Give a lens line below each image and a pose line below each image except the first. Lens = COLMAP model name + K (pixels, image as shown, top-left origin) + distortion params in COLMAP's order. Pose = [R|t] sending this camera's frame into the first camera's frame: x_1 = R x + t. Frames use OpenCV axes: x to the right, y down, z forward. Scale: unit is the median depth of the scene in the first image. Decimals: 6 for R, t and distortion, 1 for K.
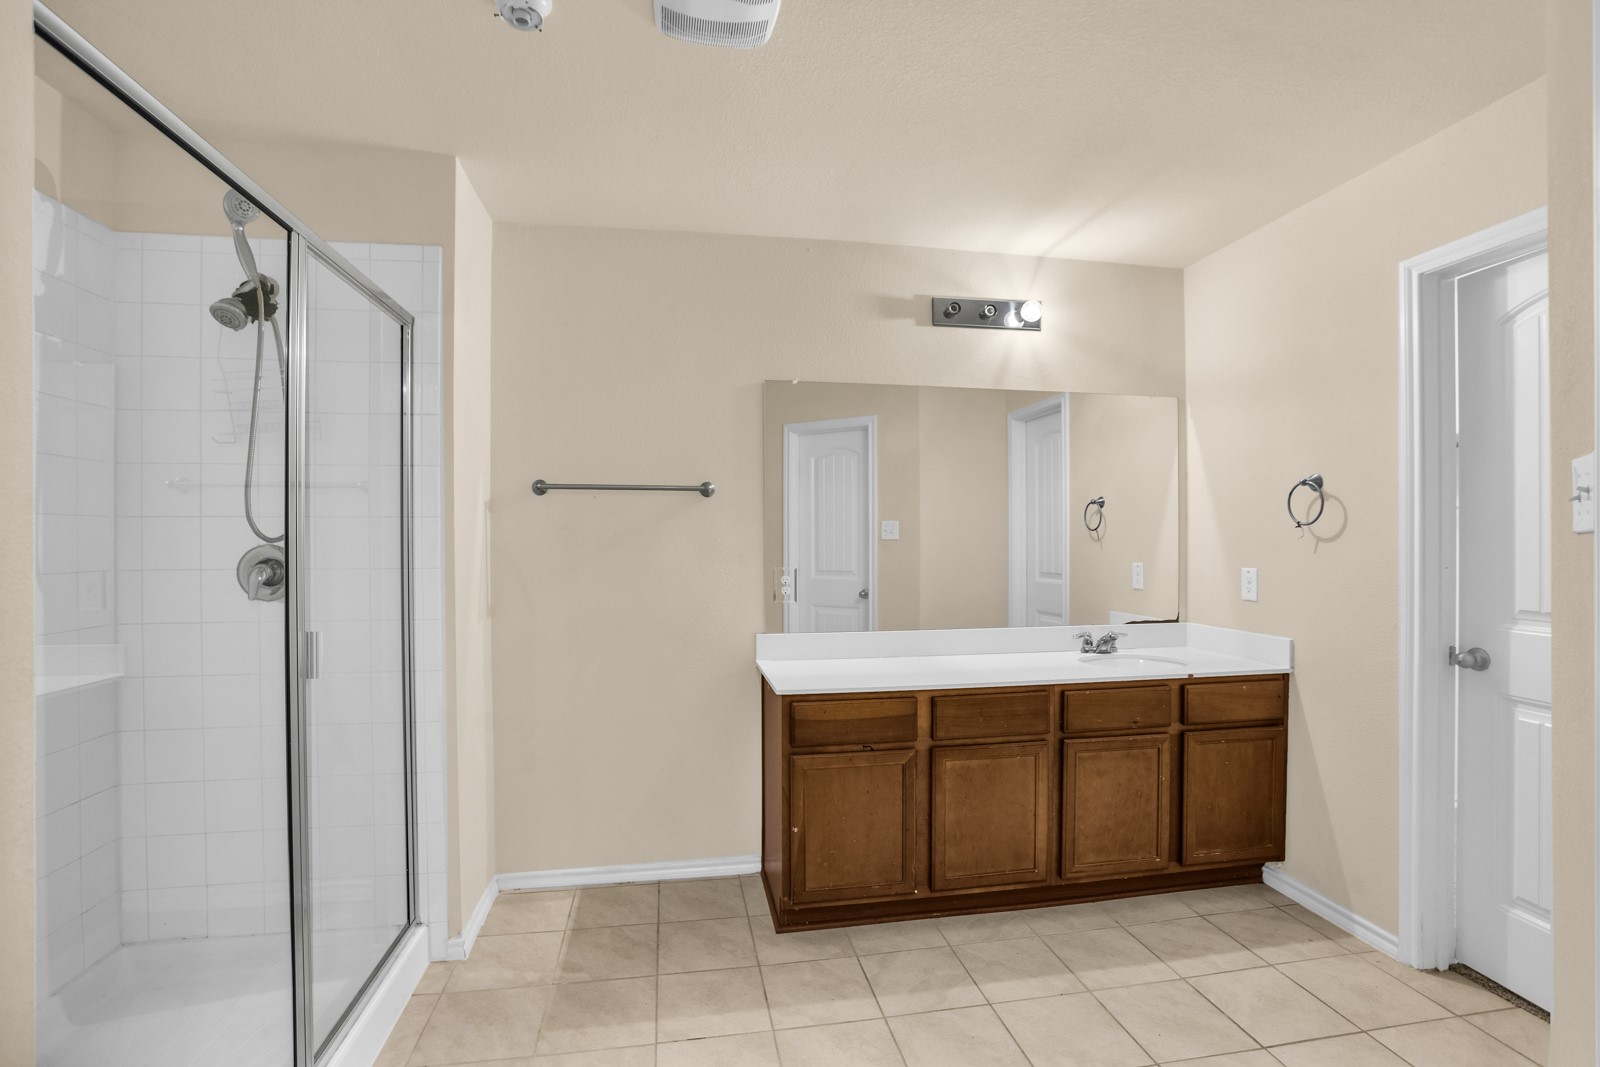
lens RADIAL K [[713.2, 0, 801.3], [0, 713.2, 546.1], [0, 0, 1]] dist [0.000536, -0.000245]
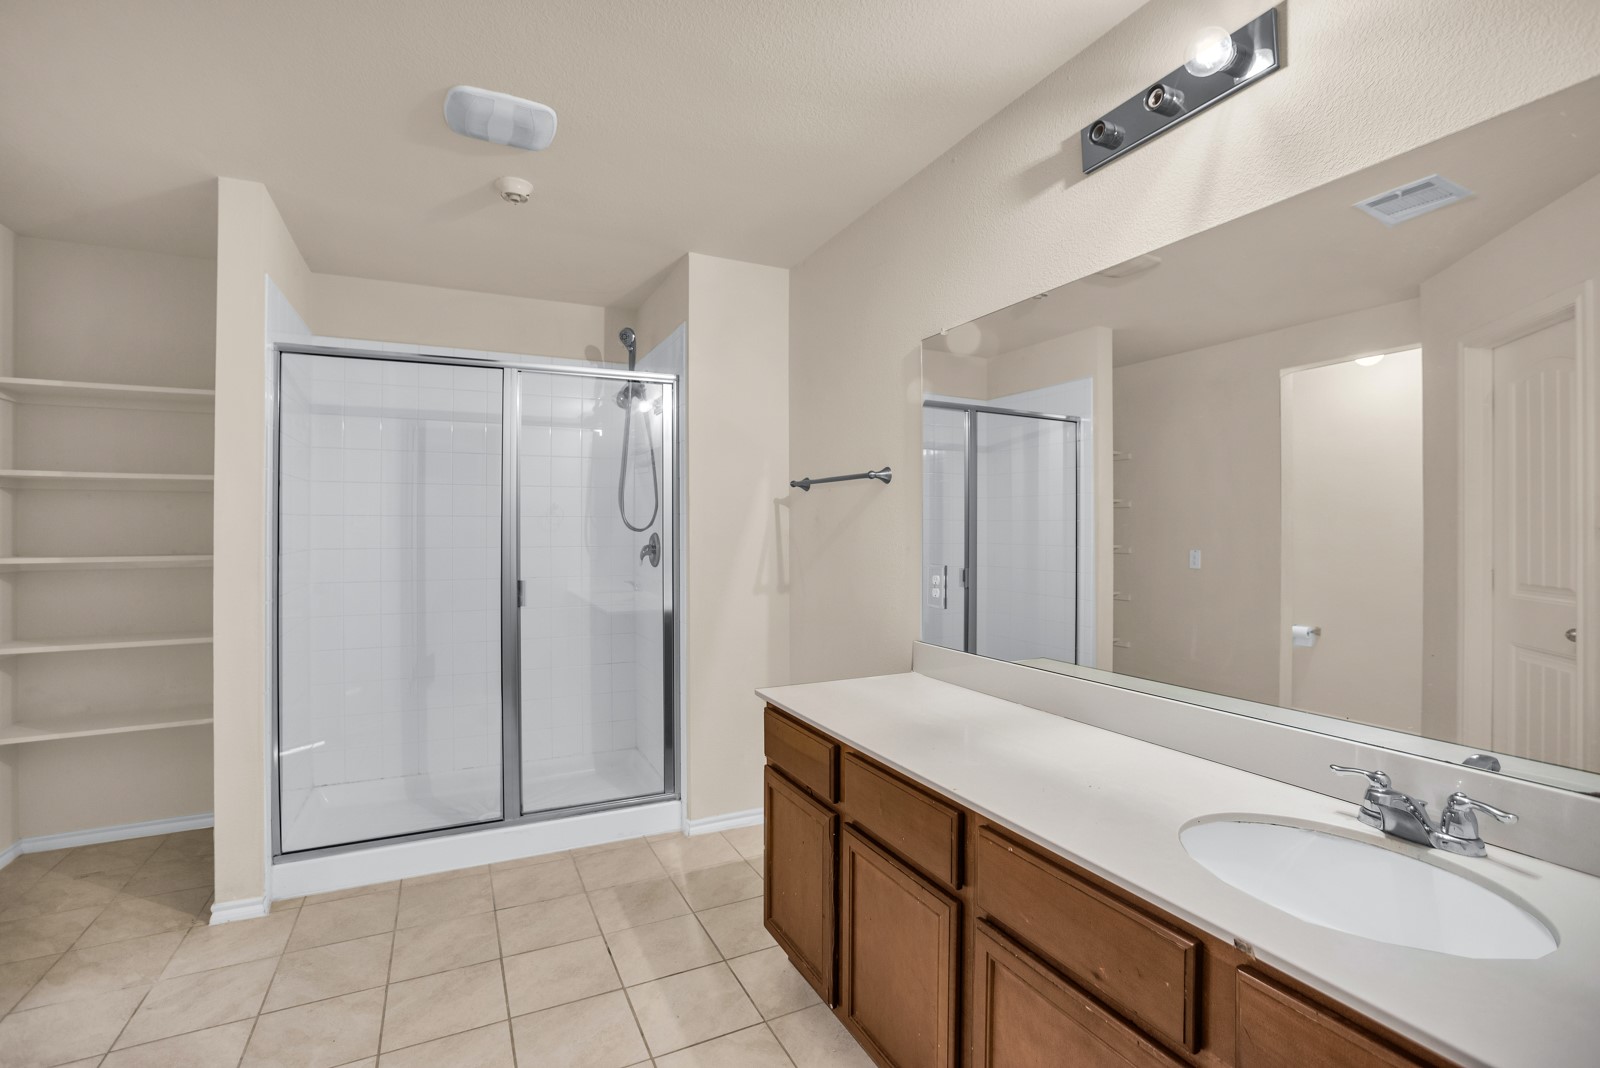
lens RADIAL K [[748.7, 0, 802.8], [0, 748.7, 520.1], [0, 0, 1]] dist [0.001346, 0.000062]
pose [[0.282747, 0.001026, -0.959194, 0.856498], [-0.000259, 0.999999, 0.000993, -0.026658], [0.959194, -0.000032, 0.282747, 0.710488]]
